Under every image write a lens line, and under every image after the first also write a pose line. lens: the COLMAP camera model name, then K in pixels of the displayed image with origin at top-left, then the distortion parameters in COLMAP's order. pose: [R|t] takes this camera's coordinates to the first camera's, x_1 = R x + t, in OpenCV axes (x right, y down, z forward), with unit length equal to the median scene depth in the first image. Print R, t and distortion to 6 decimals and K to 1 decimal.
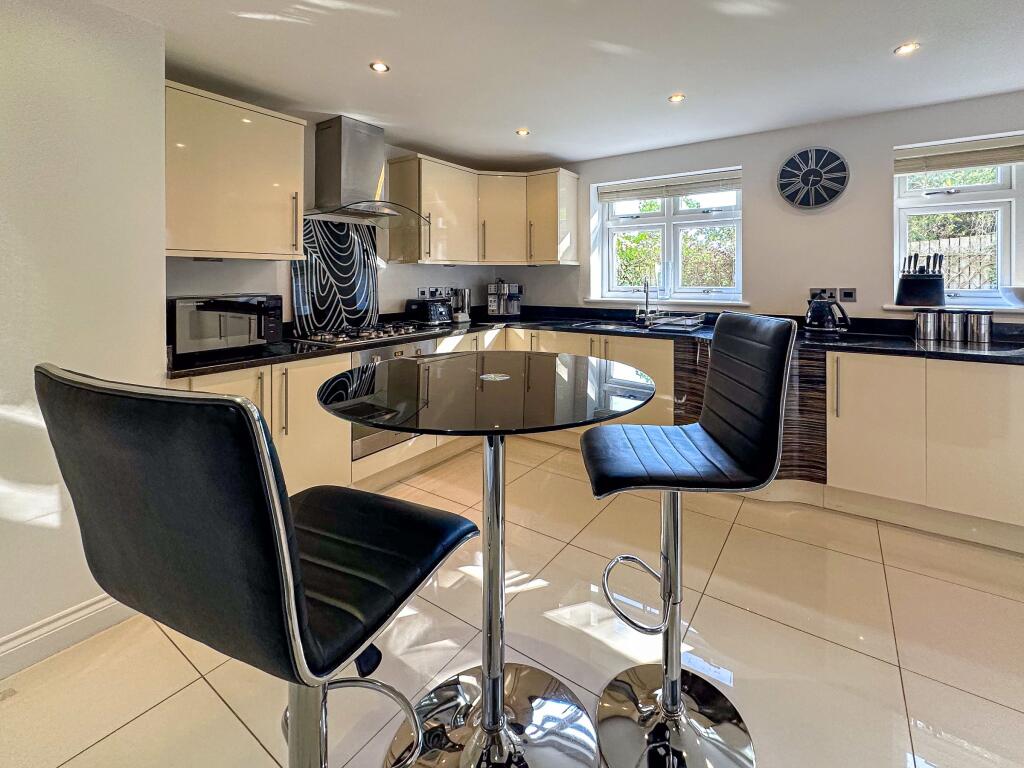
lens RADIAL K [[442.3, 0, 556.0], [0, 442.3, 275.7], [0, 0, 1]] dist [0.001017, 0.000367]
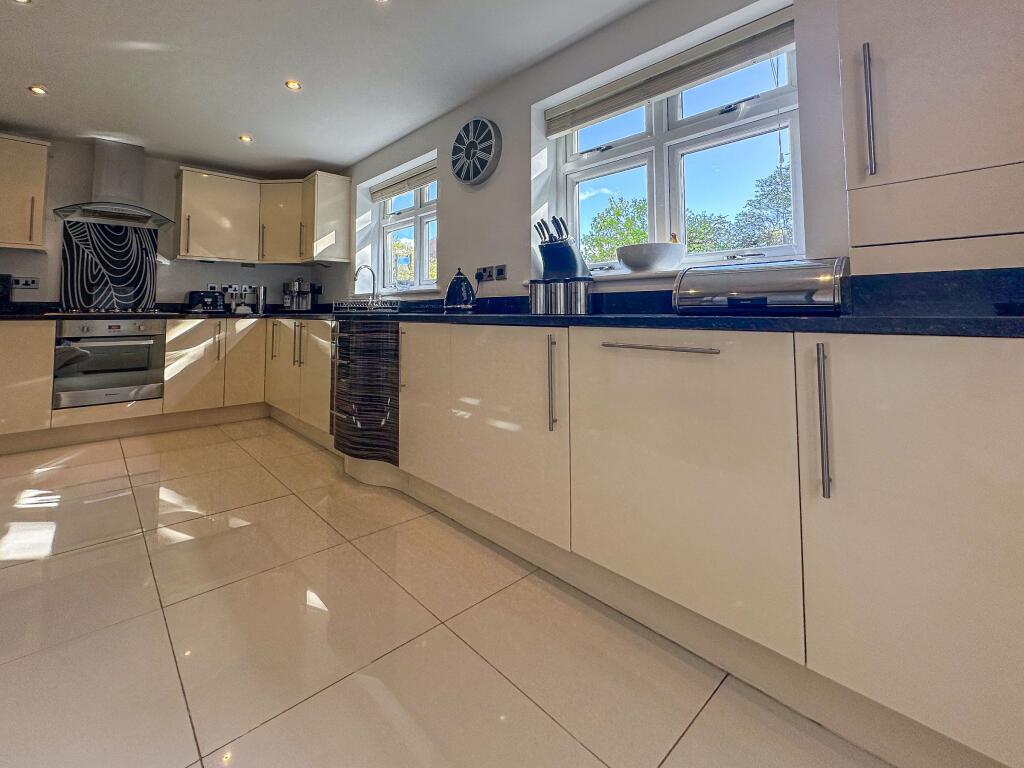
lens RADIAL K [[442.3, 0, 476.1], [0, 442.3, 286.0], [0, 0, 1]] dist [0.001017, 0.000367]
pose [[0.958645, -0.014477, -0.284235, 0.834726], [-0.000646, 0.998592, -0.053042, 0.114960], [0.284603, 0.051033, 0.957286, 0.111800]]
